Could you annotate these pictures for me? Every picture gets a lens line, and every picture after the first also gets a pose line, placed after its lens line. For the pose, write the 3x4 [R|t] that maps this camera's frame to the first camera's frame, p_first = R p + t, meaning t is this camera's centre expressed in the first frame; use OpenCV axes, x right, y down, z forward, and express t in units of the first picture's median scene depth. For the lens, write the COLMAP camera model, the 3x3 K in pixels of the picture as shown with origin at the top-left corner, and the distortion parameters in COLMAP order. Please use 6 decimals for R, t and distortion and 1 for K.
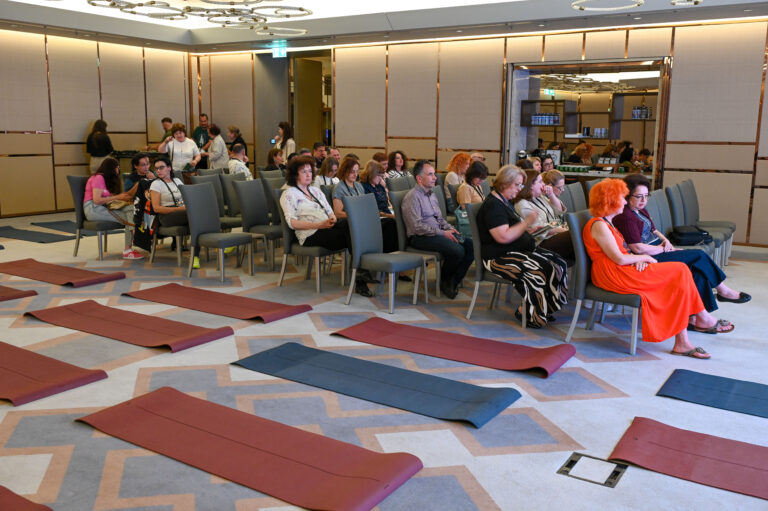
lens RADIAL K [[723.1, 0, 384.6], [0, 723.1, 258.1], [0, 0, 1]] dist [0.013547, 0.000000]
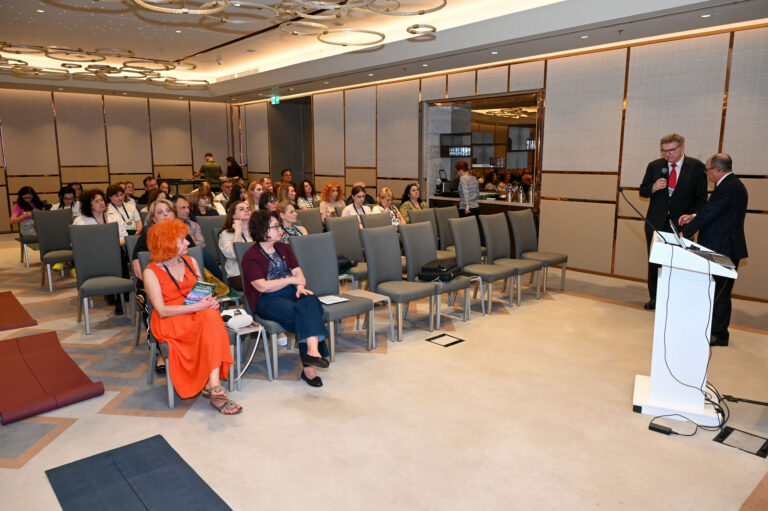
lens RADIAL K [[546.4, 0, 382.8], [0, 546.4, 251.4], [0, 0, 1]] dist [-0.009414, 0.002921]
pose [[0.960349, 0.034691, -0.276633, 0.362132], [-0.035865, 0.999356, 0.000814, -0.036469], [0.276483, 0.009140, 0.960975, 0.179612]]
